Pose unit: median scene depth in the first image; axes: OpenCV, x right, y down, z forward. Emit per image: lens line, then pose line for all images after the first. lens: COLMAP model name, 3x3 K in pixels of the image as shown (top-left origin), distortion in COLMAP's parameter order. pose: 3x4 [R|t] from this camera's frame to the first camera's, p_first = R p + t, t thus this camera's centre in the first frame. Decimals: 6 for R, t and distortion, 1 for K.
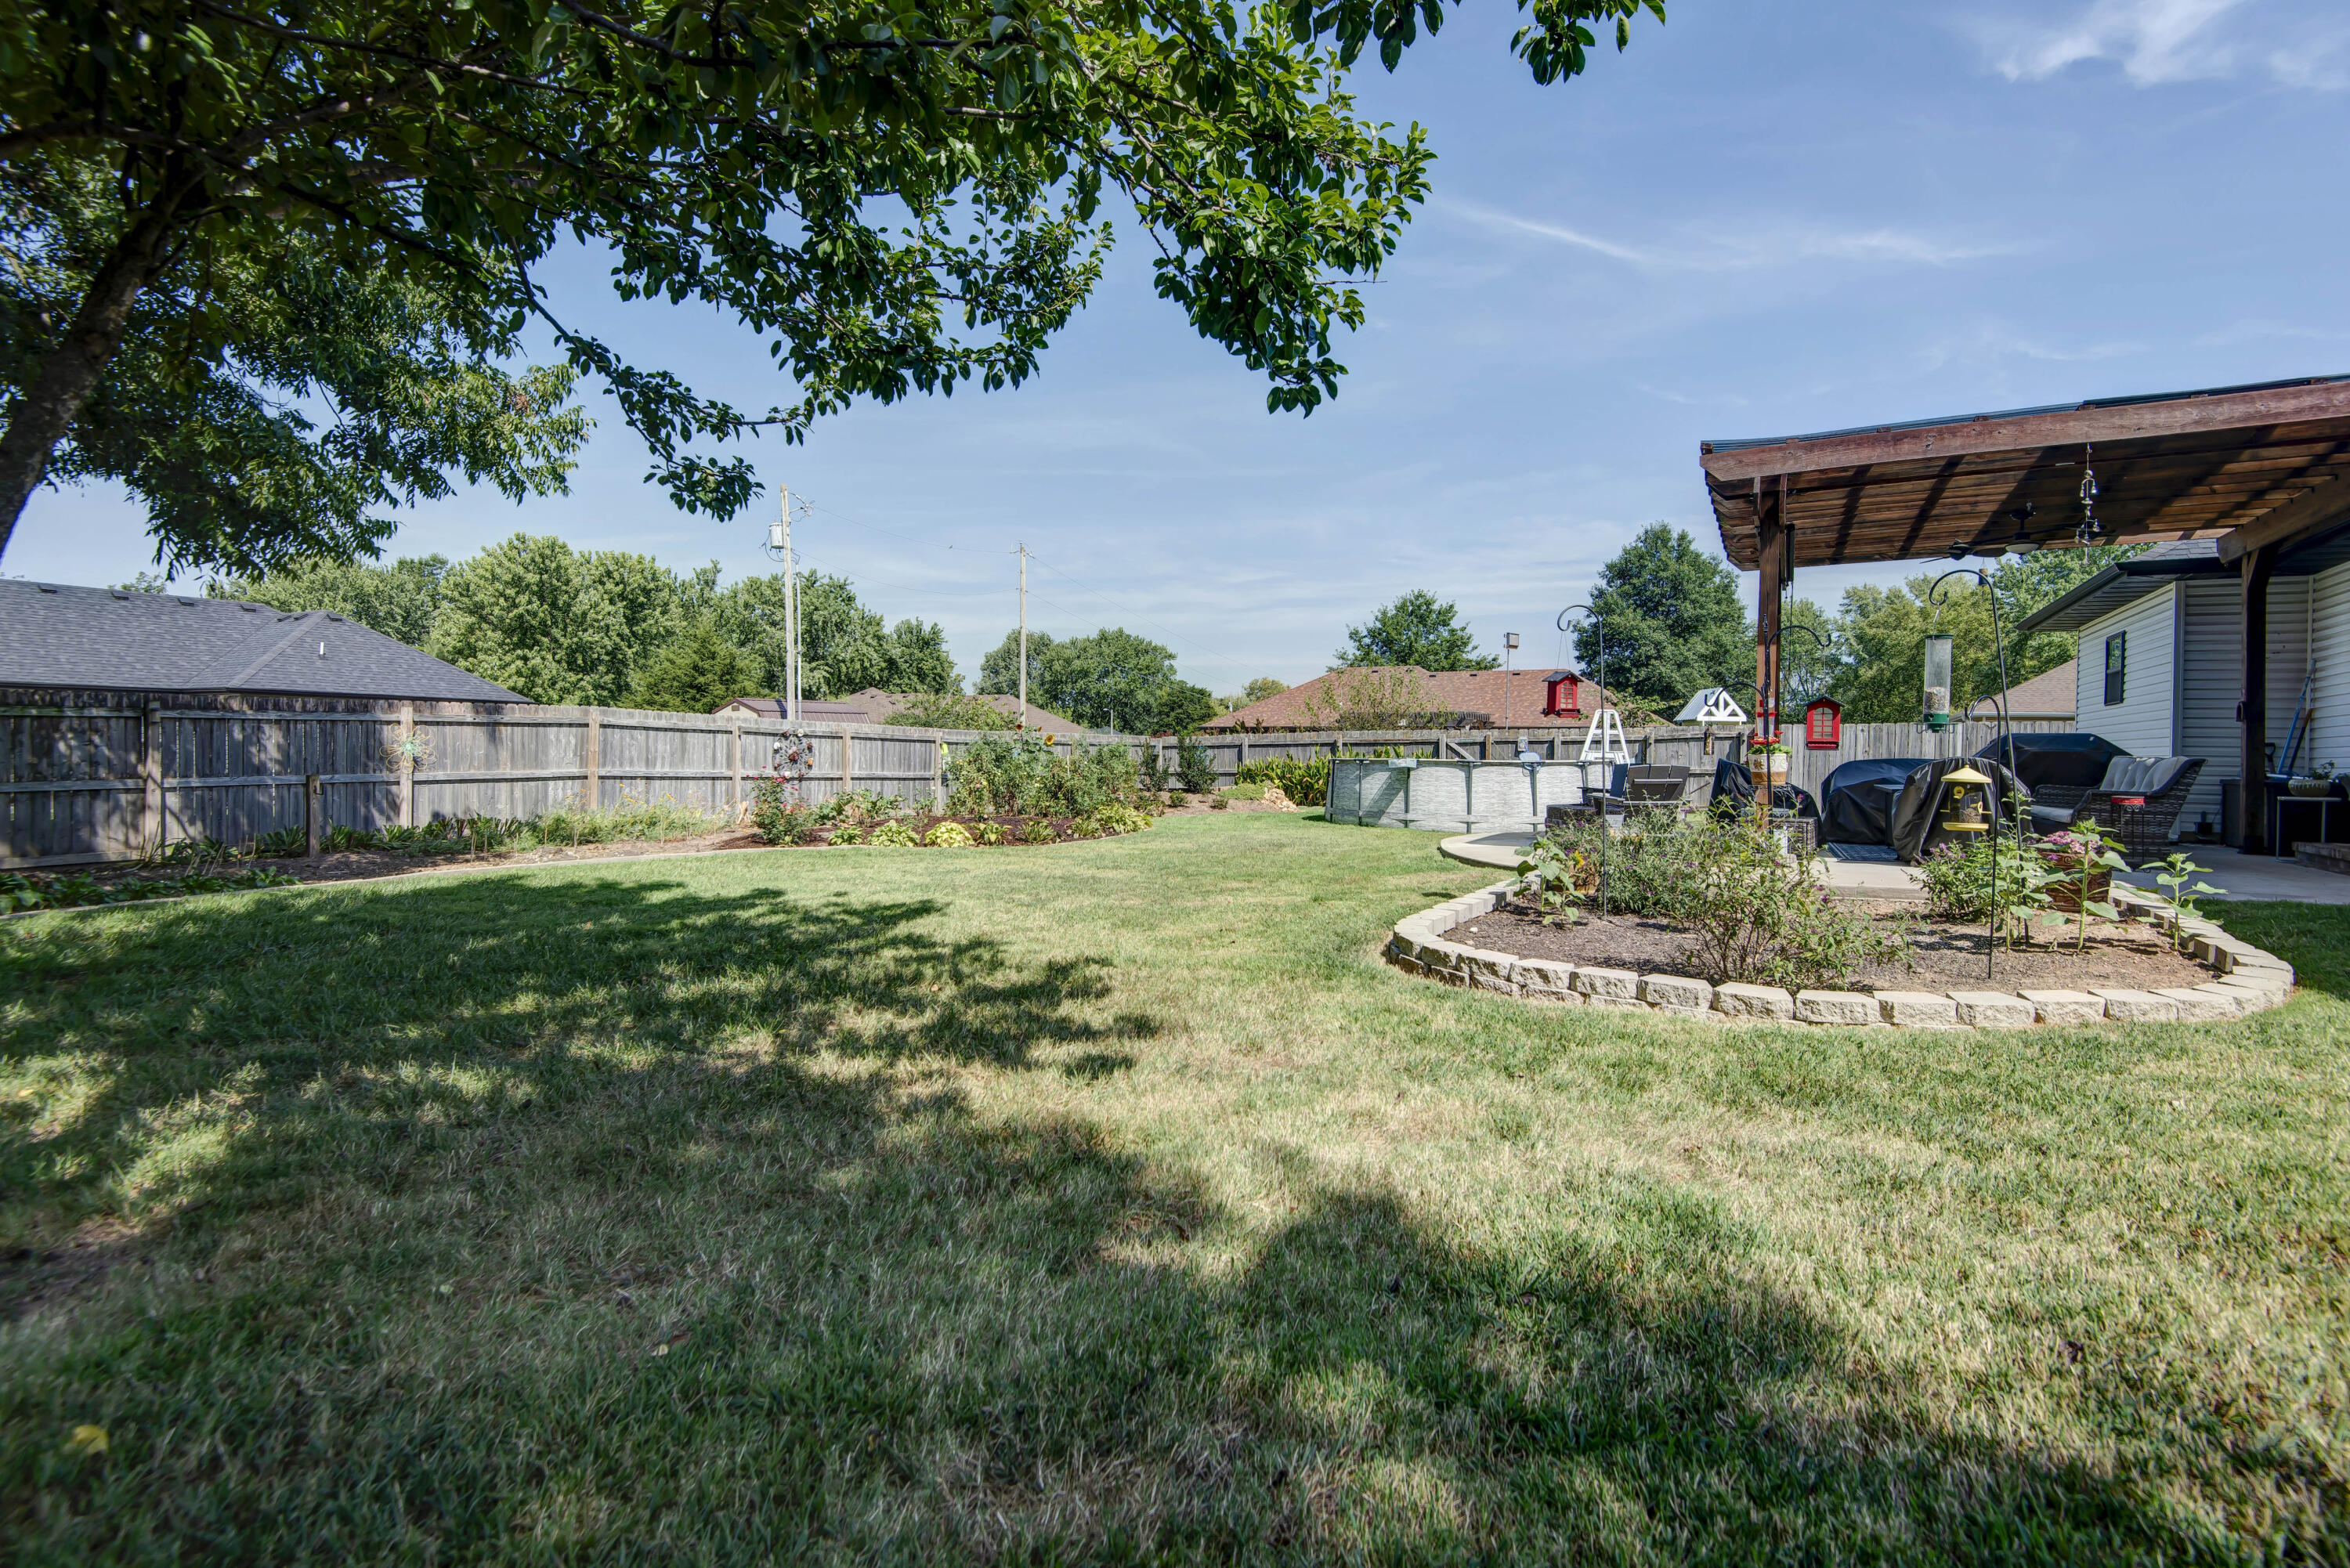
lens RADIAL K [[1134.5, 0, 1173.3], [0, 1134.5, 785.8], [0, 0, 1]] dist [0.005349, -0.001923]
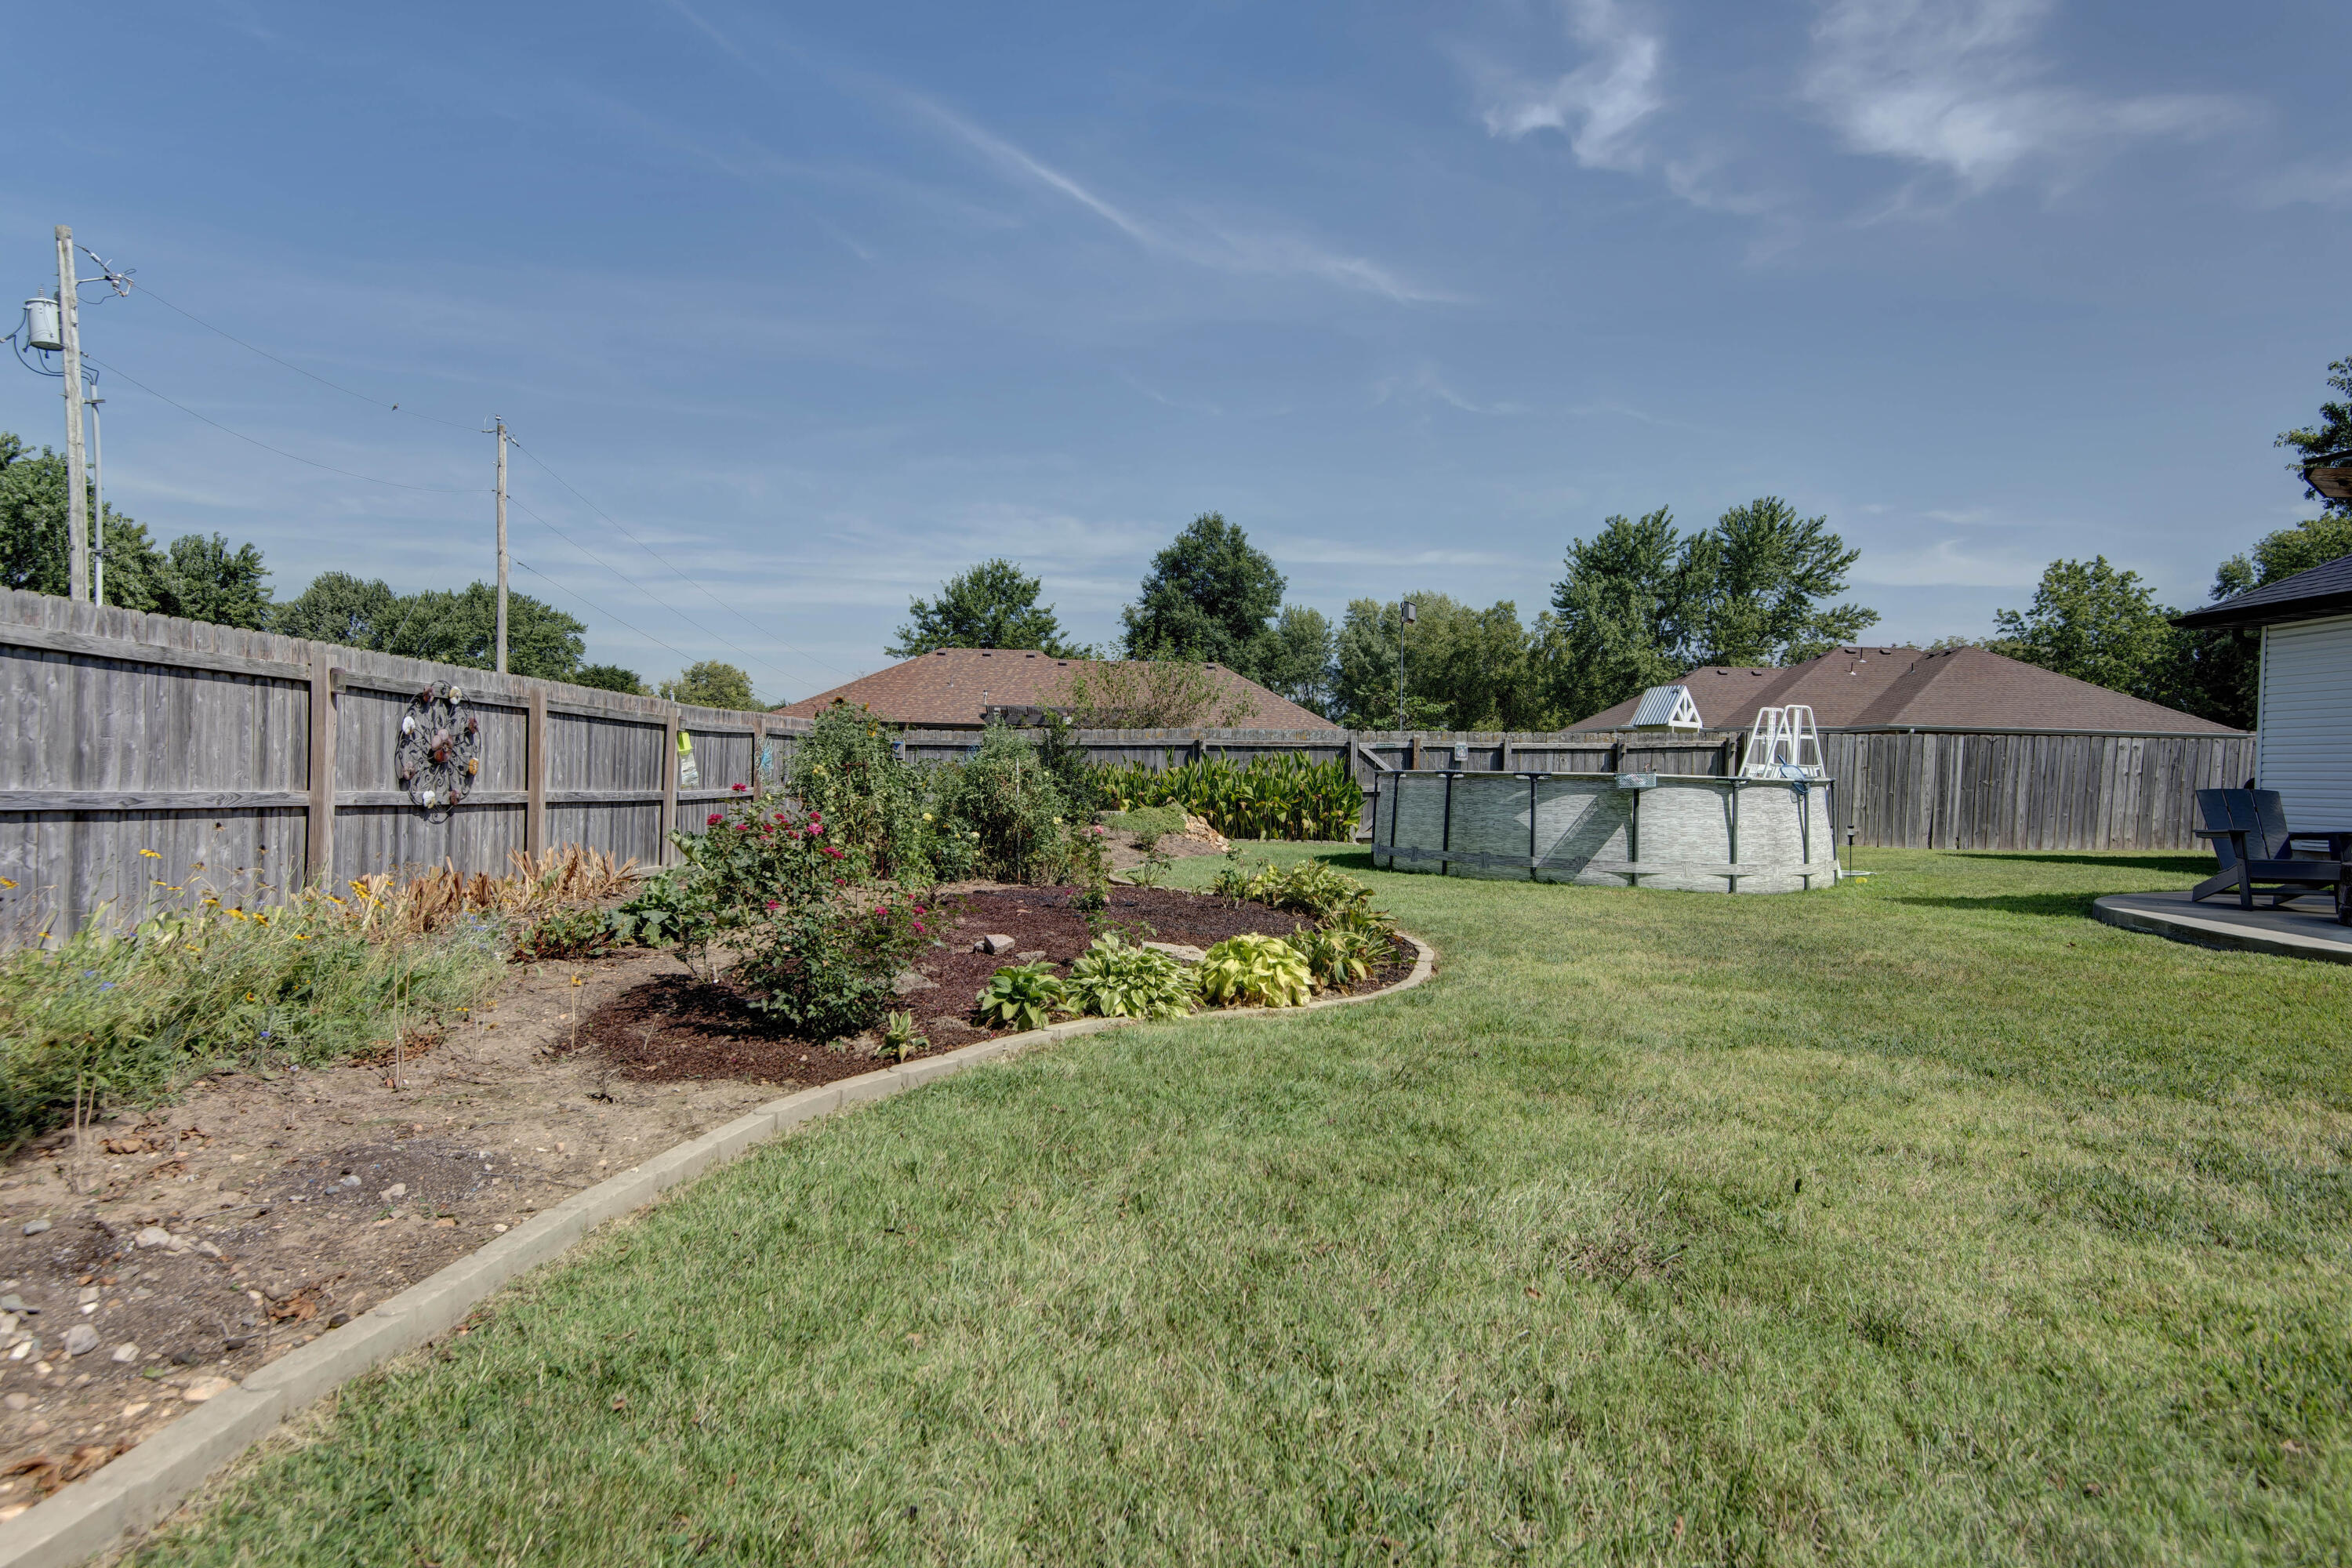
lens RADIAL K [[1256.4, 0, 1177.5], [0, 1256.4, 774.7], [0, 0, 1]] dist [0.025523, 0.001044]
pose [[0.888232, 0.008849, 0.459310, -0.085330], [-0.001899, 0.999877, -0.015591, -0.003171], [-0.459392, 0.012976, 0.888139, 0.131824]]
